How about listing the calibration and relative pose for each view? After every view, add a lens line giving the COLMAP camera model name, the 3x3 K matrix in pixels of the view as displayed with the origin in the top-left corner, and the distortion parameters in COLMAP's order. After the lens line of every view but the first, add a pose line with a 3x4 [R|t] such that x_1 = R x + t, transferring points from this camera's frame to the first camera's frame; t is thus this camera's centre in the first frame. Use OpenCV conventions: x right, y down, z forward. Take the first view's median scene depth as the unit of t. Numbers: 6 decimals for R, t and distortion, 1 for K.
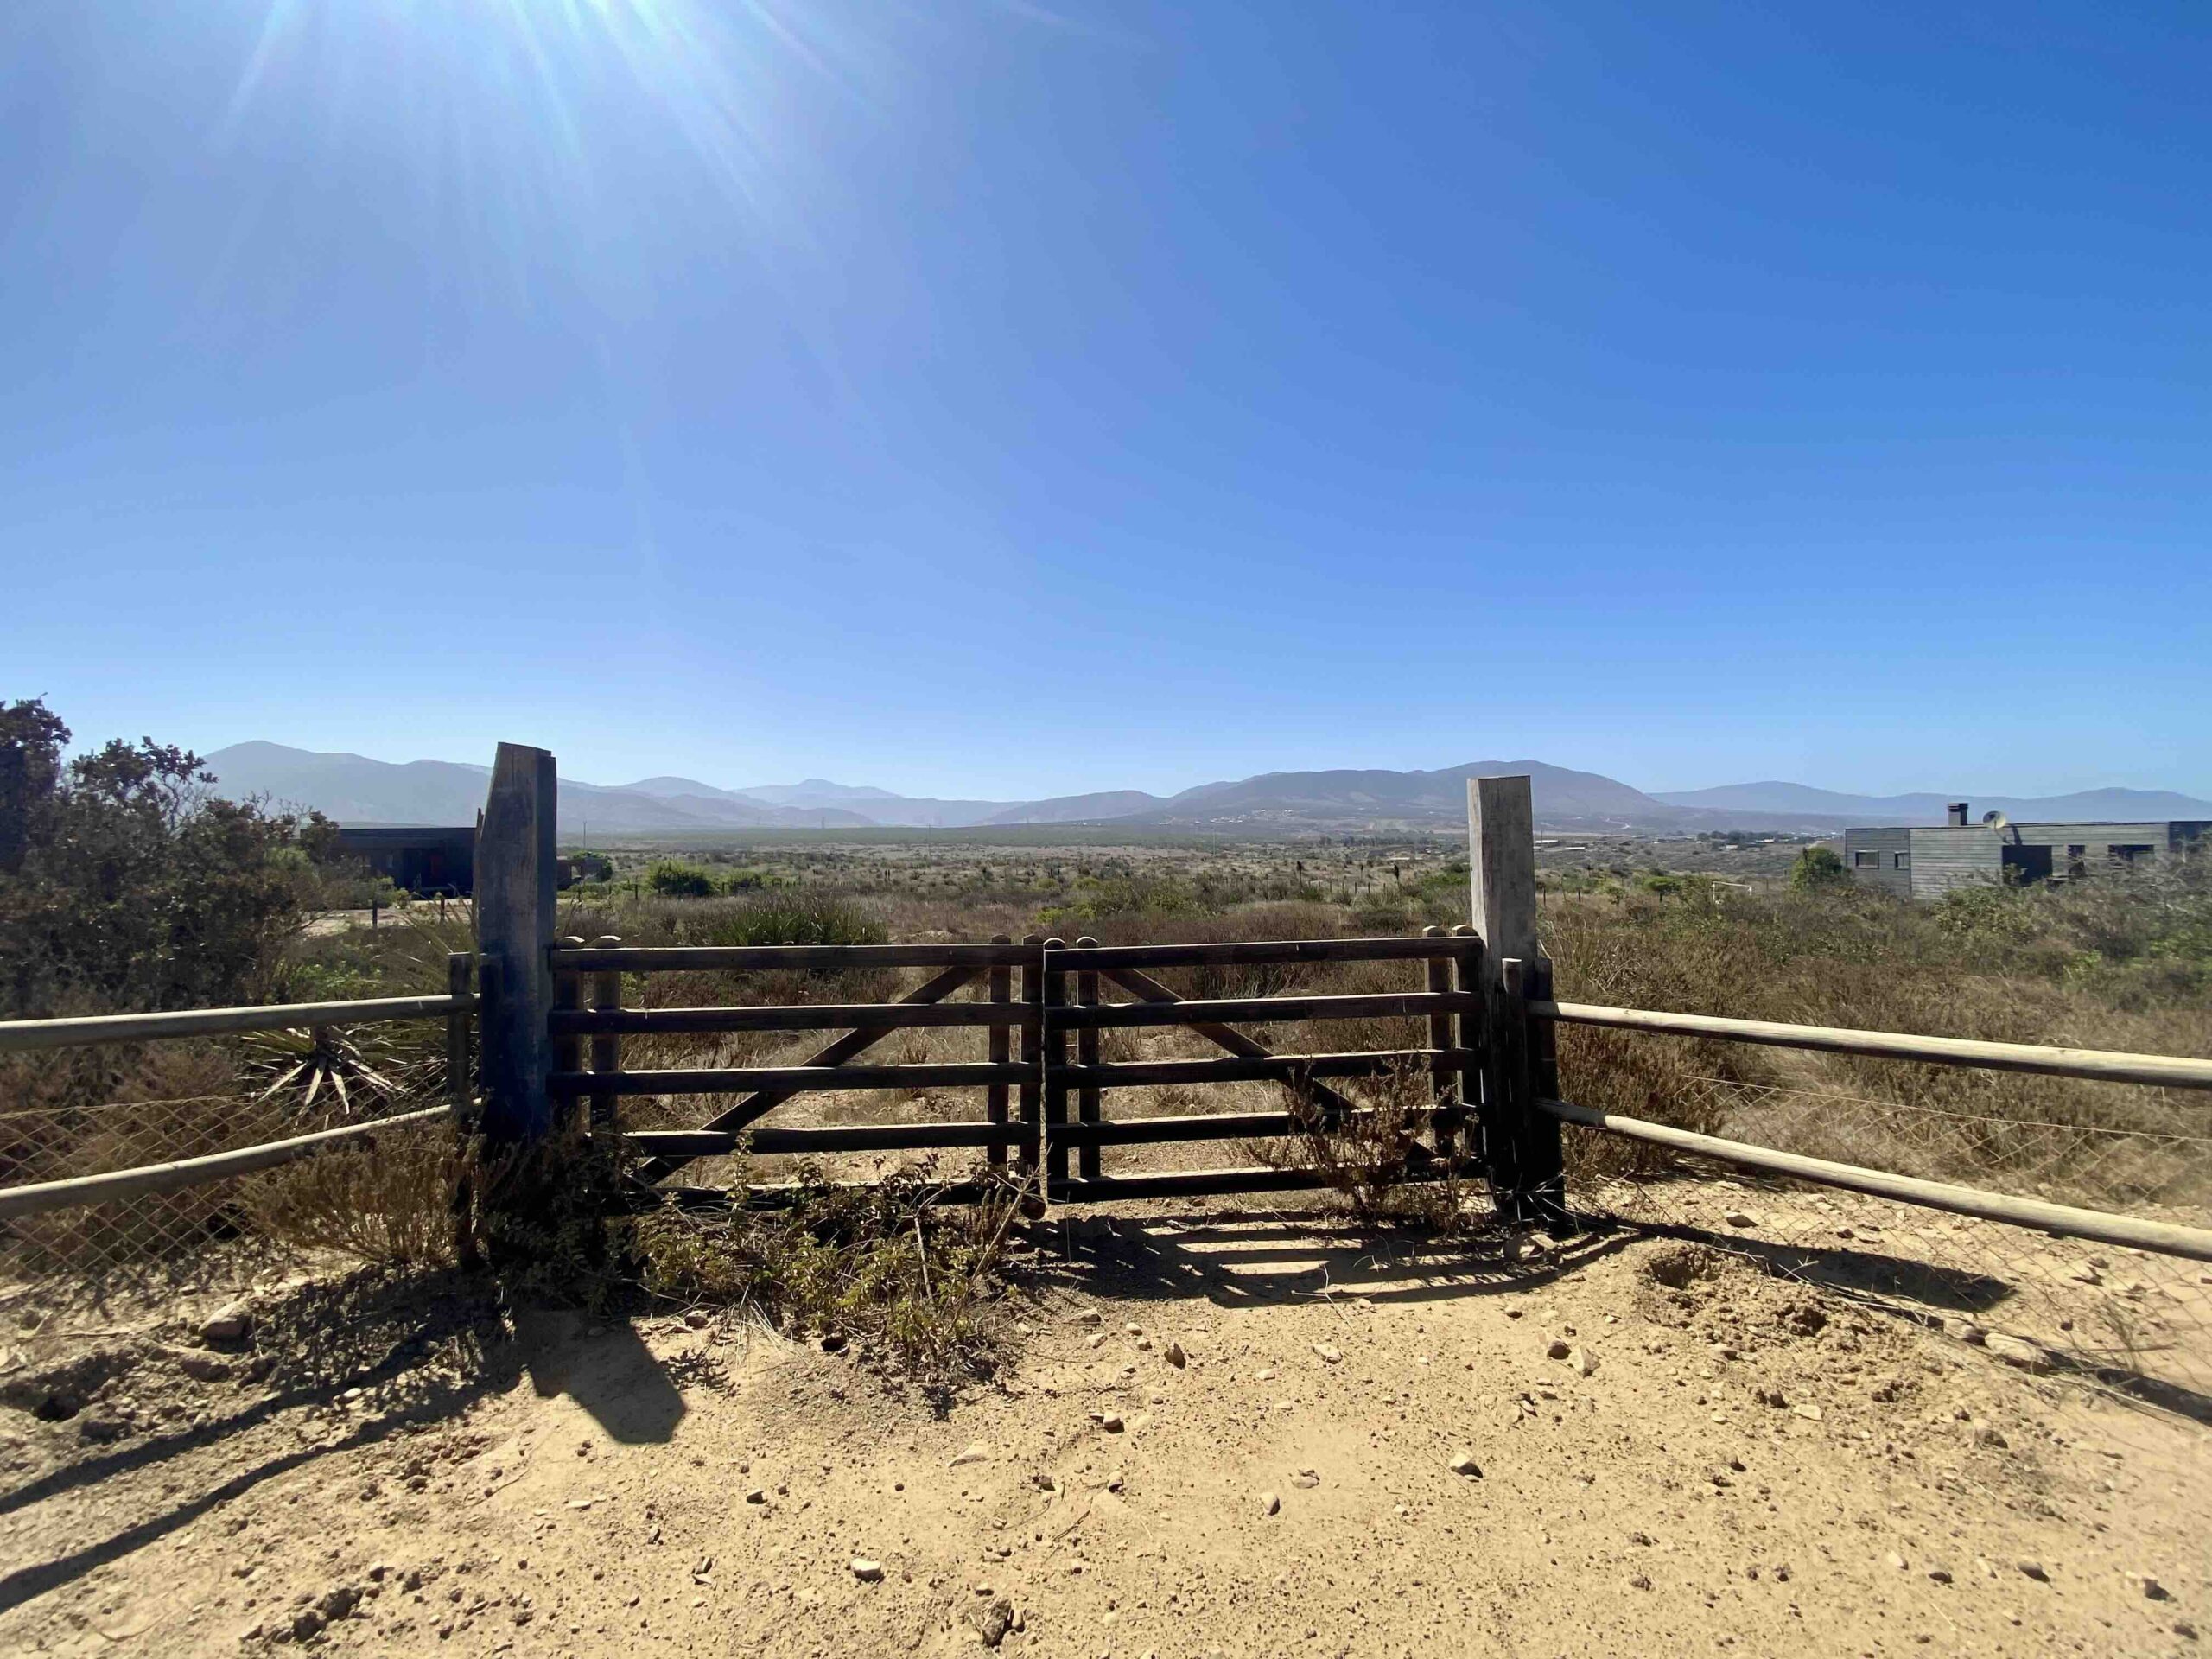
lens RADIAL K [[884.7, 0, 1105.0], [0, 884.7, 808.4], [0, 0, 1]] dist [-0.006577, -0.010897]
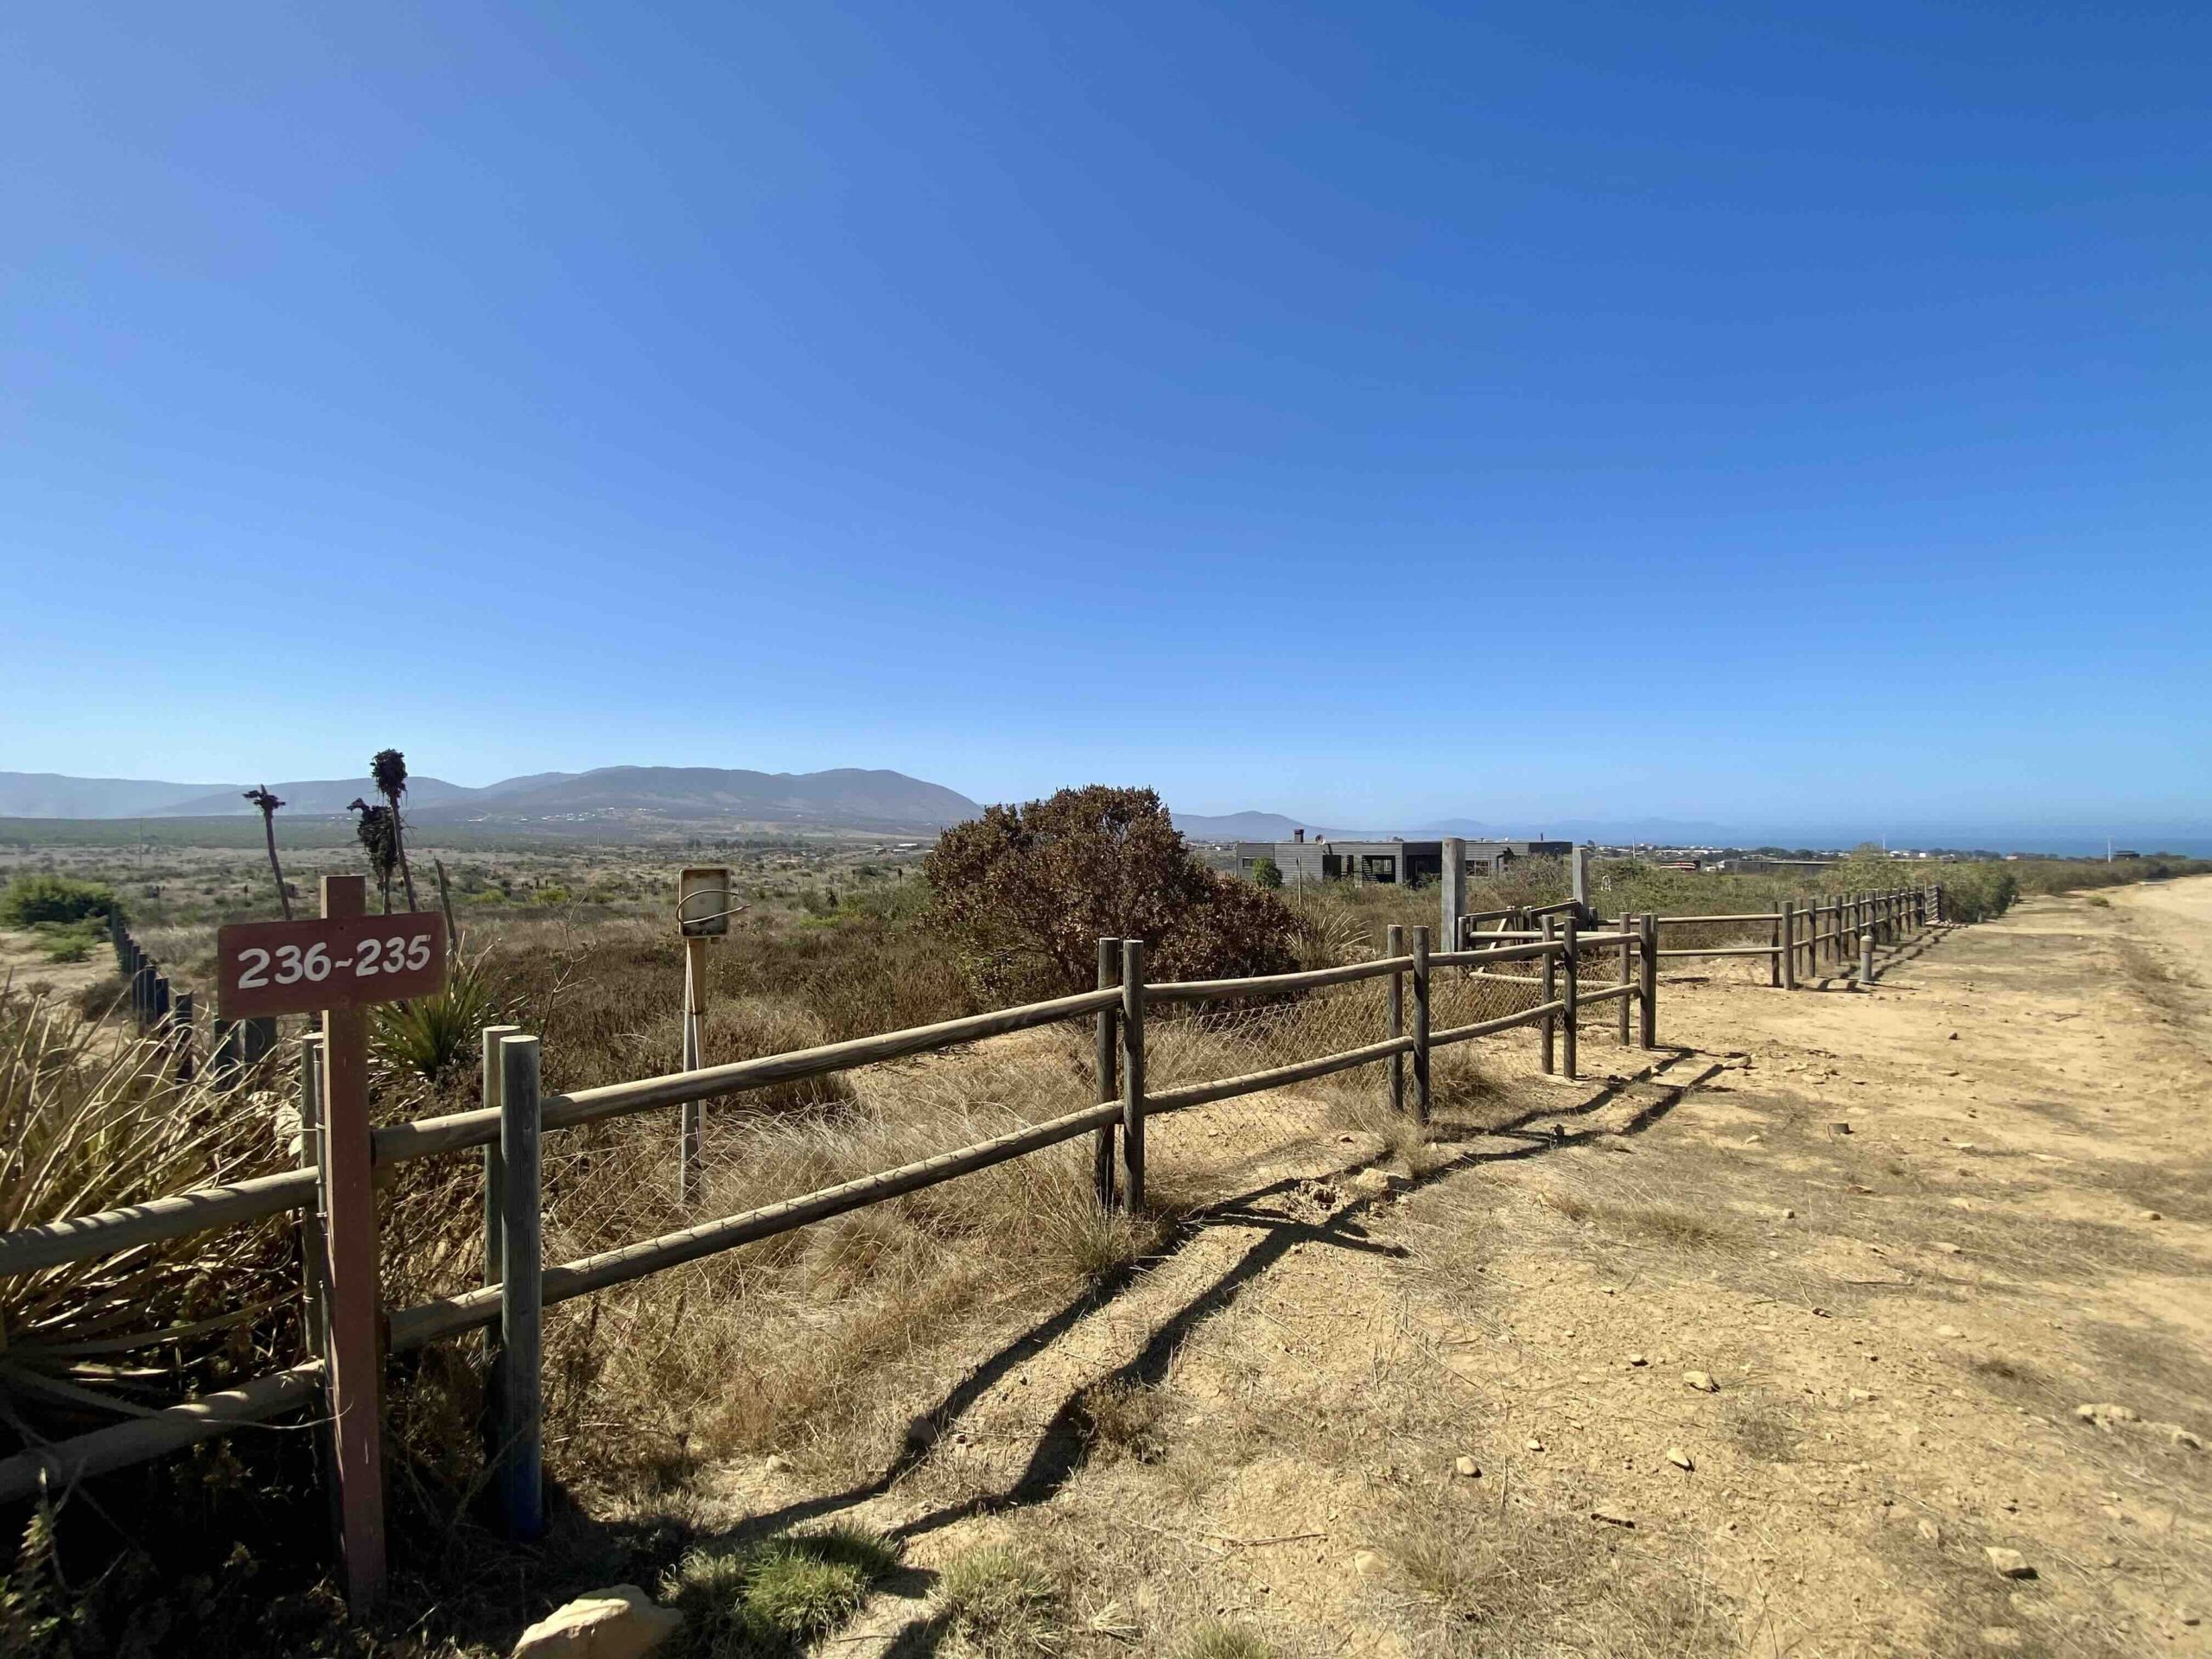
lens RADIAL K [[884.7, 0, 1101.9], [0, 884.7, 827.7], [0, 0, 1]] dist [-0.006577, -0.010897]
pose [[0.773412, 0.016656, 0.633685, -0.464336], [-0.028493, 0.999558, 0.008504, -0.014780], [-0.633263, -0.024633, 0.773545, -0.052126]]
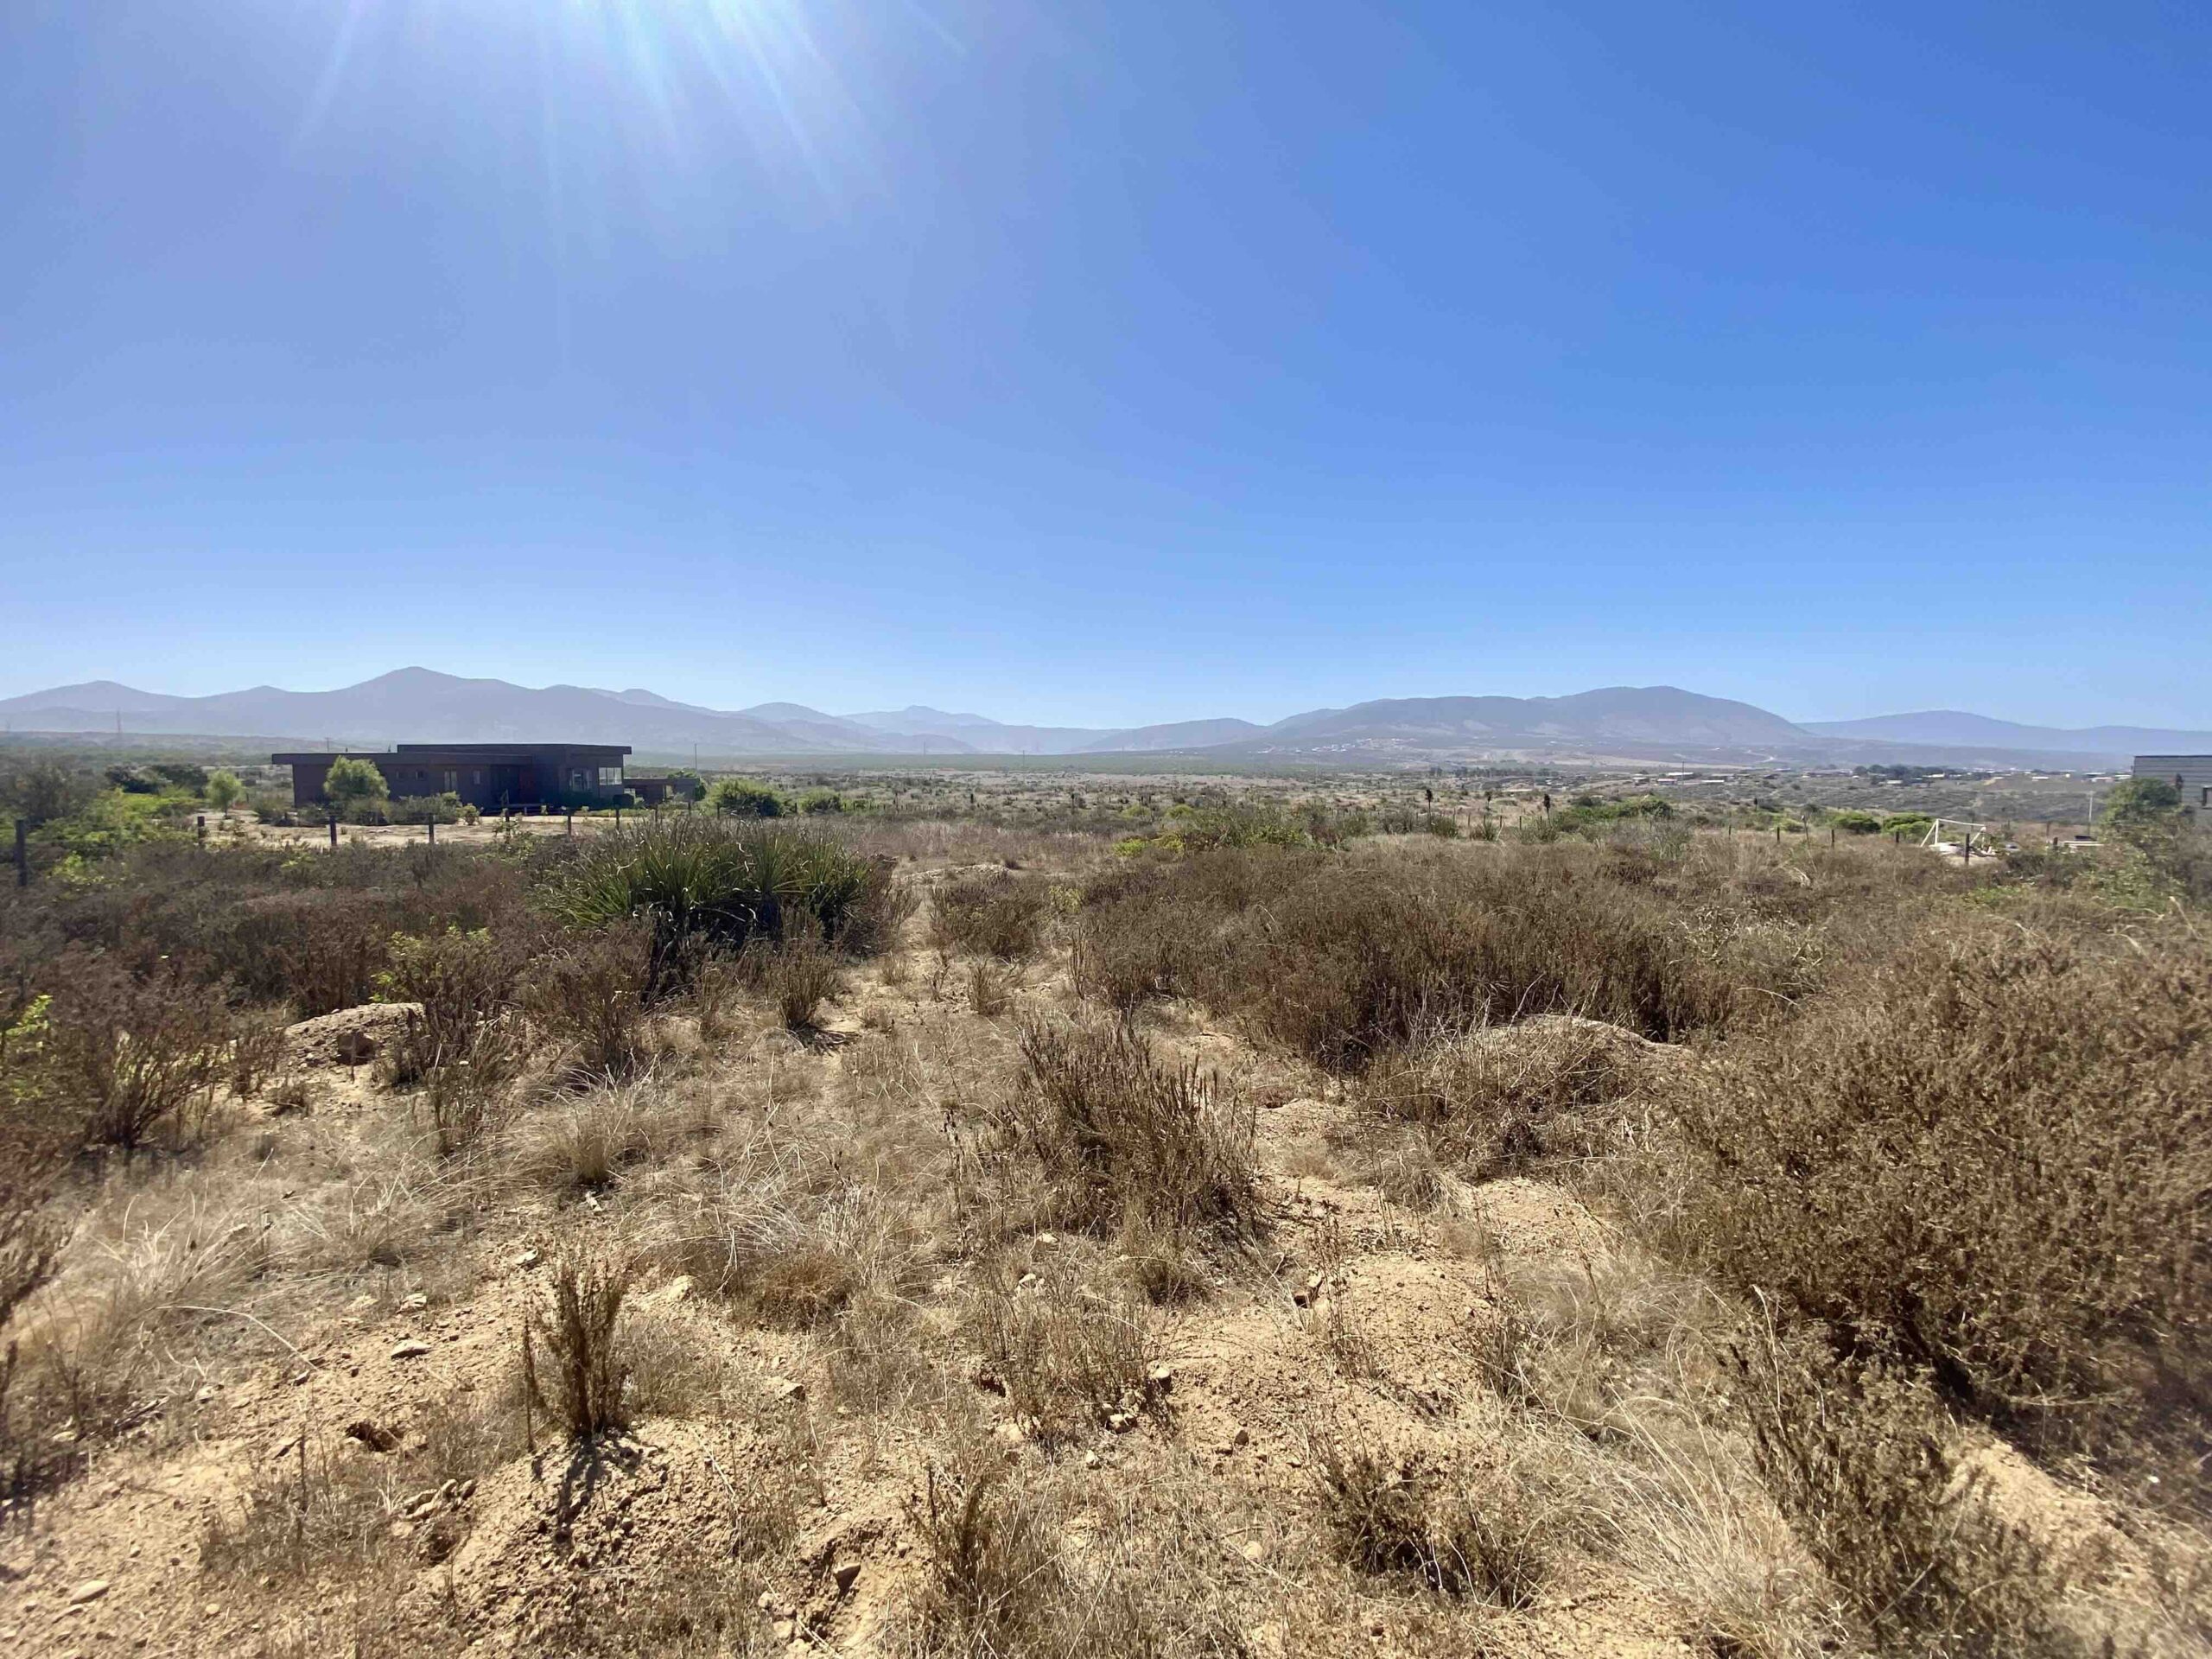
lens RADIAL K [[884.7, 0, 1099.5], [0, 884.7, 813.2], [0, 0, 1]] dist [-0.006577, -0.010897]
pose [[0.992977, 0.014147, -0.117462, 0.006592], [-0.003911, 0.996208, 0.086921, 0.014921], [0.118246, -0.085851, 0.989266, 0.165158]]
